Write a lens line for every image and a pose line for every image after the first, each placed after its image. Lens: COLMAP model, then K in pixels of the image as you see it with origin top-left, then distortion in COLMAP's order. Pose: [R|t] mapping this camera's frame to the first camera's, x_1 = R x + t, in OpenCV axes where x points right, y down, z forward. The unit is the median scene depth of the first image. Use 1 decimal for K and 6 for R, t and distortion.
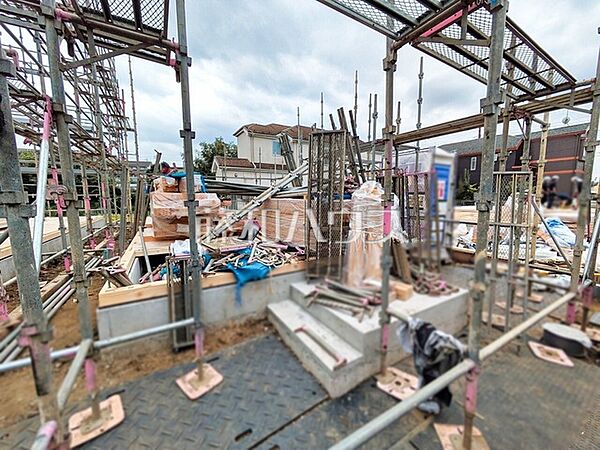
lens RADIAL K [[238.3, 0, 302.2], [0, 238.3, 224.2], [0, 0, 1]] dist [-0.003430, 0.002720]
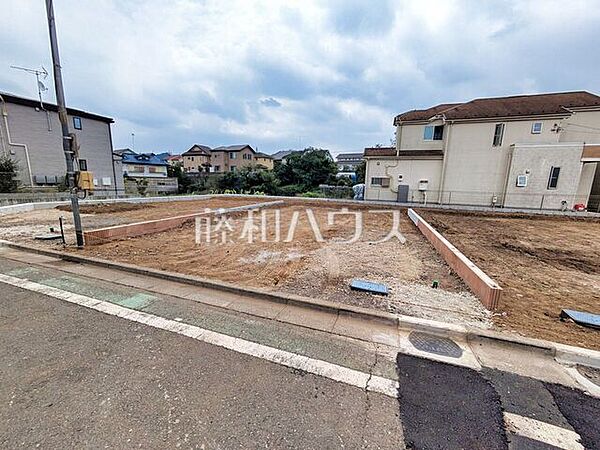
lens RADIAL K [[238.3, 0, 302.2], [0, 238.3, 224.2], [0, 0, 1]] dist [-0.003430, 0.002720]
pose [[0.638495, 0.155465, -0.753760, 0.357659], [-0.113828, 0.987690, 0.107293, 0.004204], [0.761162, 0.017293, 0.648332, -0.025560]]
